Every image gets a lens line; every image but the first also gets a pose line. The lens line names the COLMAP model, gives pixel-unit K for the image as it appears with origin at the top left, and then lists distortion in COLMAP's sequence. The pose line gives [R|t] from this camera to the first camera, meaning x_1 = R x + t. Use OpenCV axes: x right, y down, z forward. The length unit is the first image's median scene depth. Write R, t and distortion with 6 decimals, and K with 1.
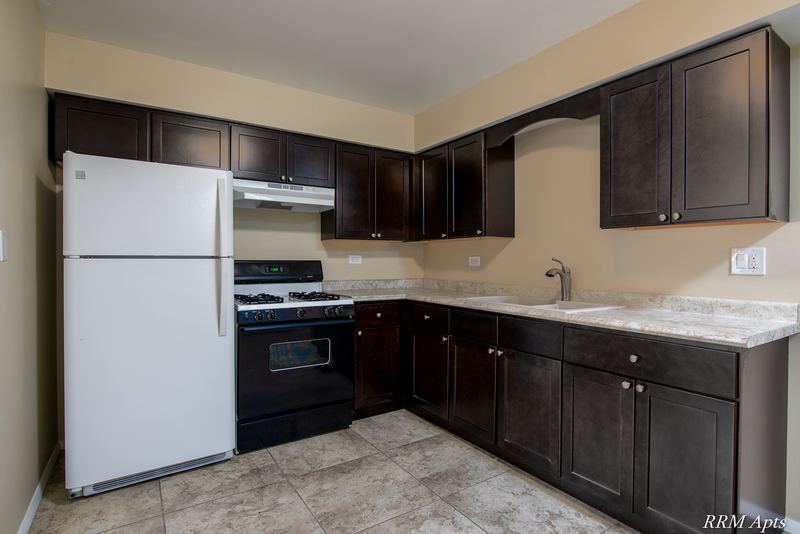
lens RADIAL K [[405.3, 0, 396.5], [0, 405.3, 265.5], [0, 0, 1]] dist [-0.011505, -0.002173]
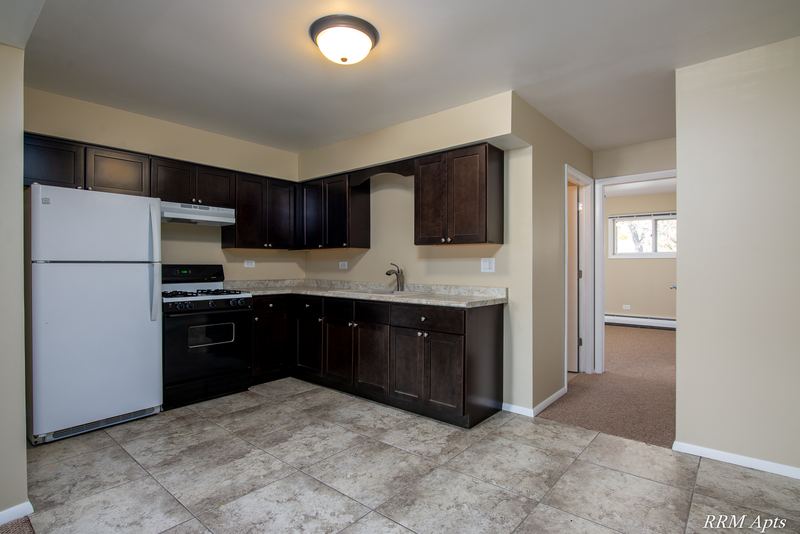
lens RADIAL K [[405.3, 0, 389.6], [0, 405.3, 268.3], [0, 0, 1]] dist [-0.011505, -0.002173]
pose [[0.964073, -0.002307, 0.265627, -0.022091], [0.003294, 0.999989, -0.003270, 0.005515], [-0.265617, 0.004027, 0.964070, -0.416970]]
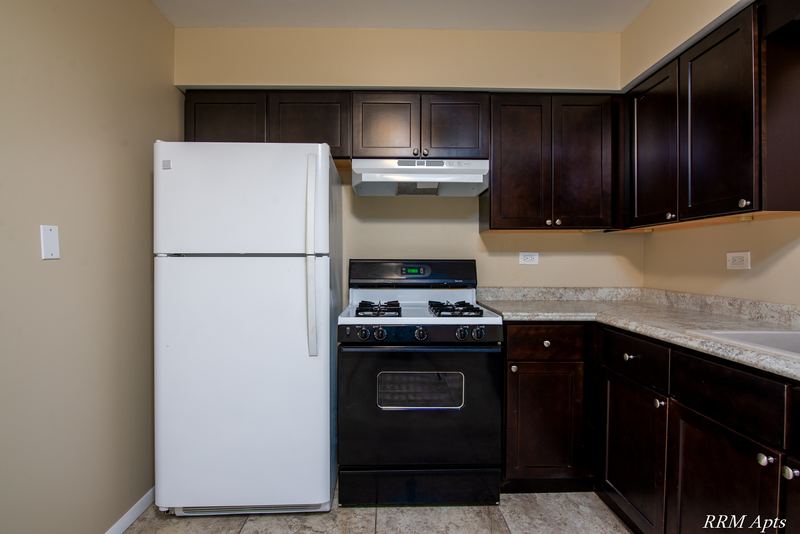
lens RADIAL K [[405.3, 0, 400.0], [0, 405.3, 266.5], [0, 0, 1]] dist [-0.011505, -0.002173]
pose [[0.855367, 0.007924, -0.517962, 0.094708], [-0.006690, 0.999969, 0.004251, -0.002353], [0.517979, -0.000172, 0.855393, 0.340713]]
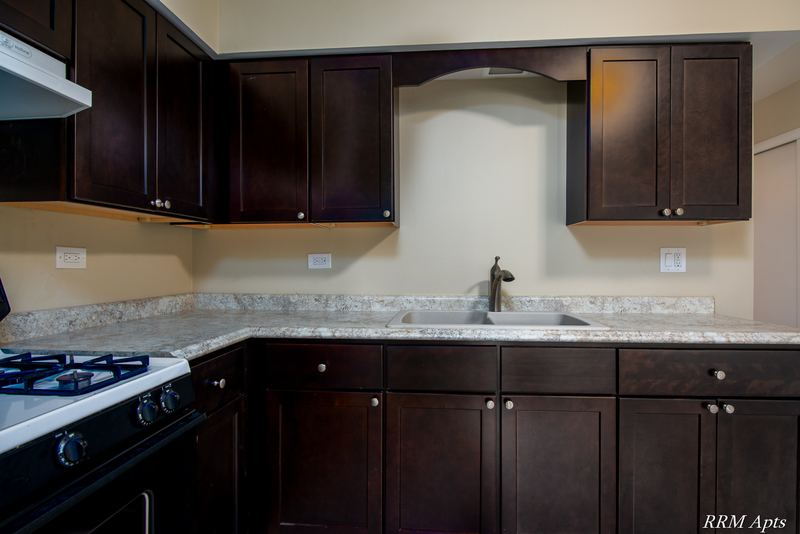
lens RADIAL K [[405.3, 0, 394.0], [0, 405.3, 272.2], [0, 0, 1]] dist [-0.011505, -0.002173]
pose [[0.613508, -0.019281, 0.789453, -0.287722], [0.012123, 0.999814, 0.014998, -0.002653], [-0.789595, 0.000370, 0.613628, 0.611689]]
